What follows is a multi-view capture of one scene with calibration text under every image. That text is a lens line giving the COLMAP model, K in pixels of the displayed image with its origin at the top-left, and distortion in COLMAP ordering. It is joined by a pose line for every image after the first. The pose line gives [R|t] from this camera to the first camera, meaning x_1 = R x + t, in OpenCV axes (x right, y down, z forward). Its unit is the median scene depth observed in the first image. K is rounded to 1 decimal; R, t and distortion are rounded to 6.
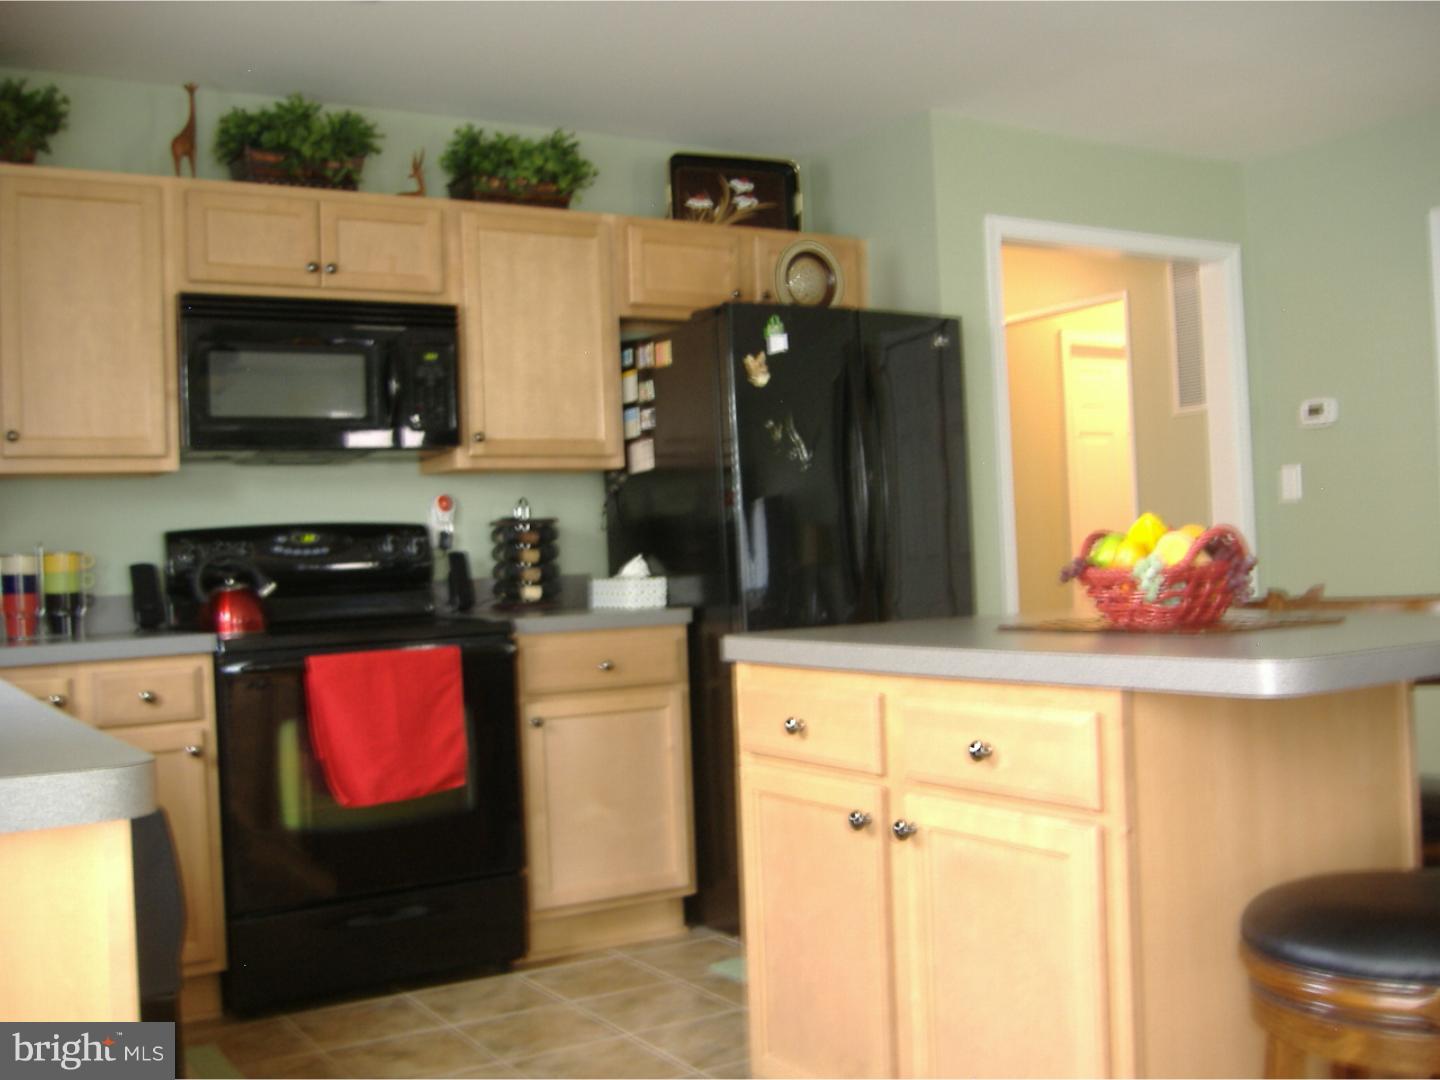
lens RADIAL K [[1508.5, 0, 720.0], [0, 1508.5, 540.0], [0, 0, 1]] dist [-0.148441, 0.271133]
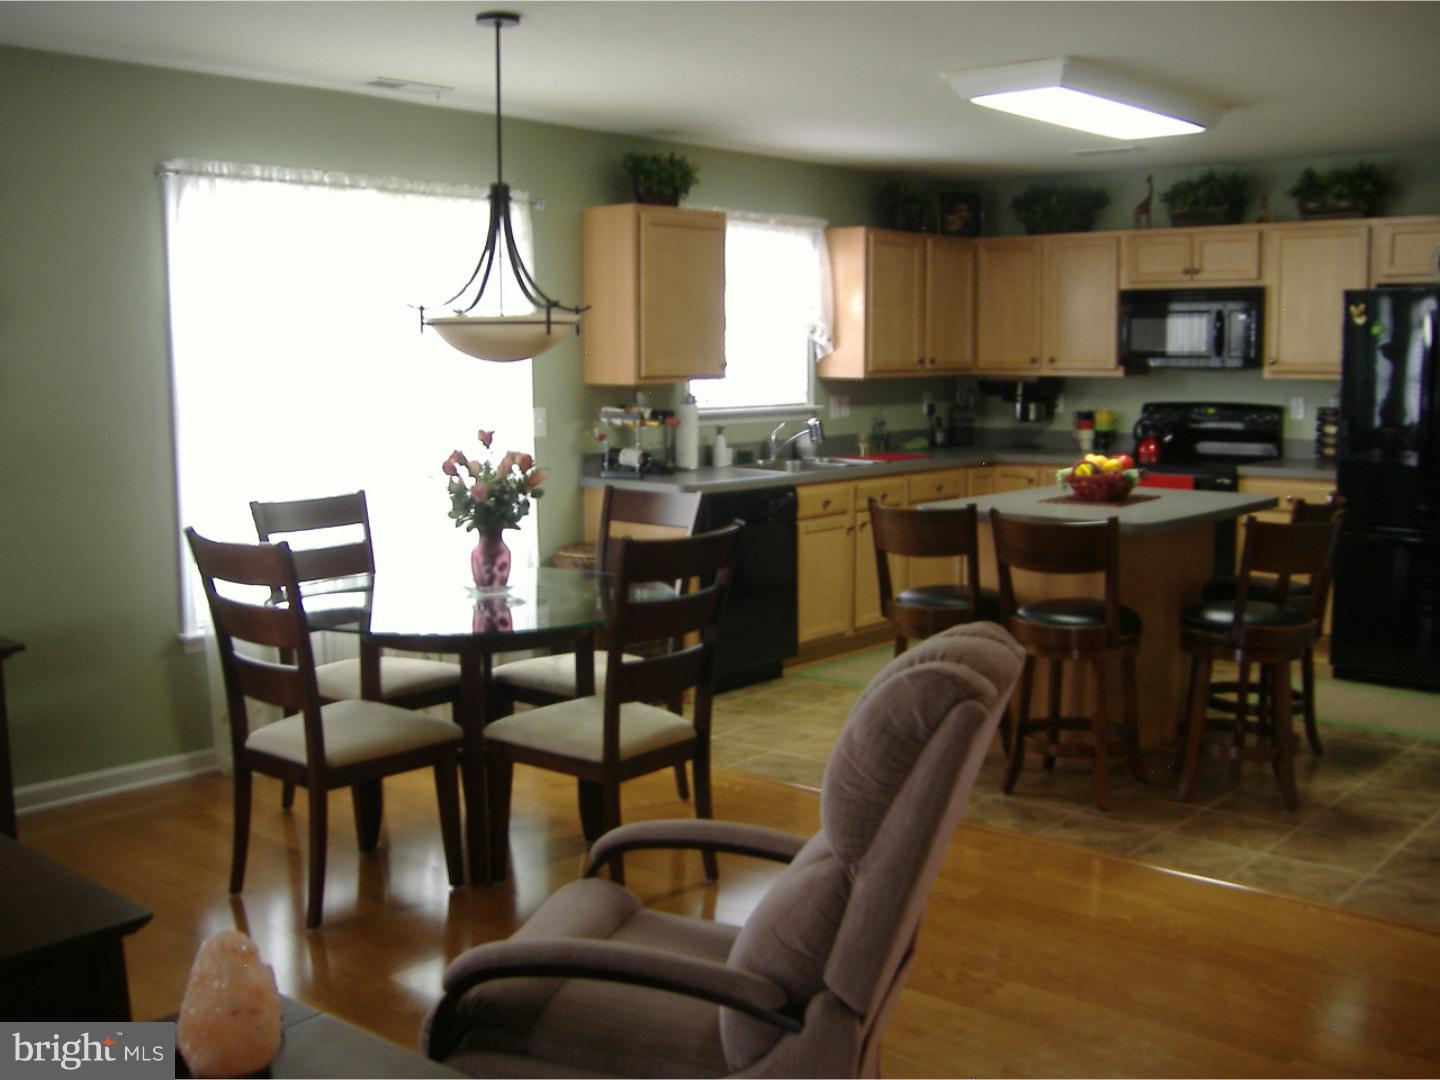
lens RADIAL K [[1508.5, 0, 720.0], [0, 1508.5, 540.0], [0, 0, 1]] dist [-0.148441, 0.271133]
pose [[0.325607, 0.158889, -0.932059, 1.274711], [0.004366, 0.985516, 0.169528, -0.159748], [0.945495, -0.059269, 0.320197, -0.176844]]
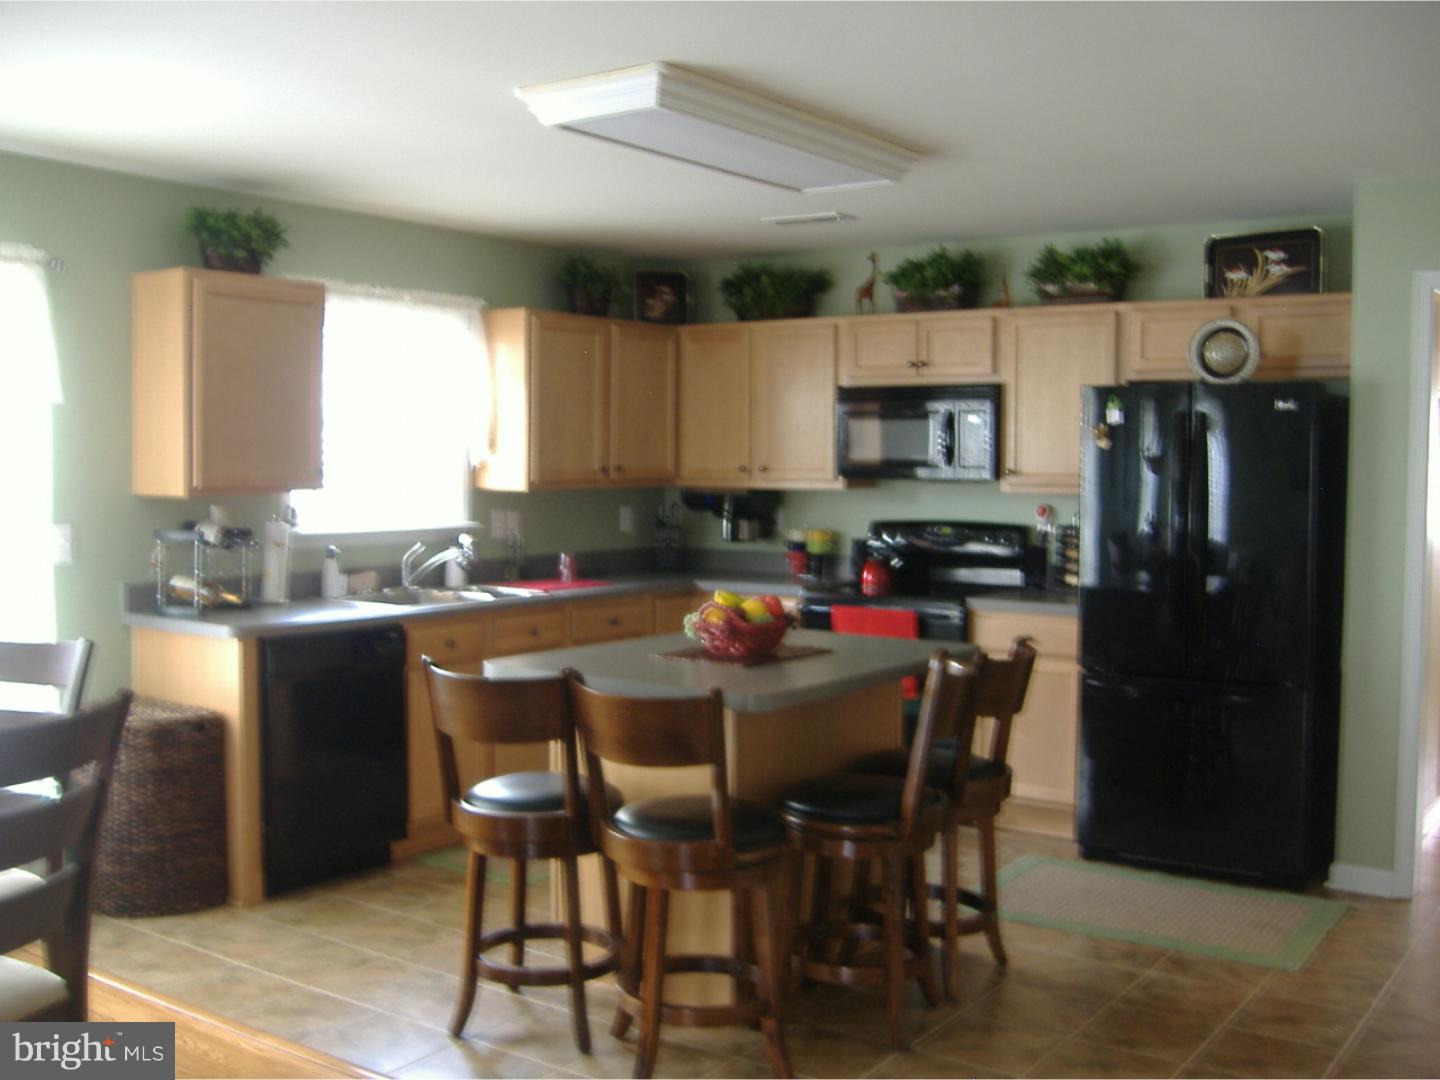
lens RADIAL K [[1508.5, 0, 720.0], [0, 1508.5, 540.0], [0, 0, 1]] dist [-0.148441, 0.271133]
pose [[0.415961, 0.093113, -0.904603, 1.051724], [-0.009873, 0.995148, 0.097894, -0.142874], [0.909329, -0.031789, 0.414862, 0.130133]]
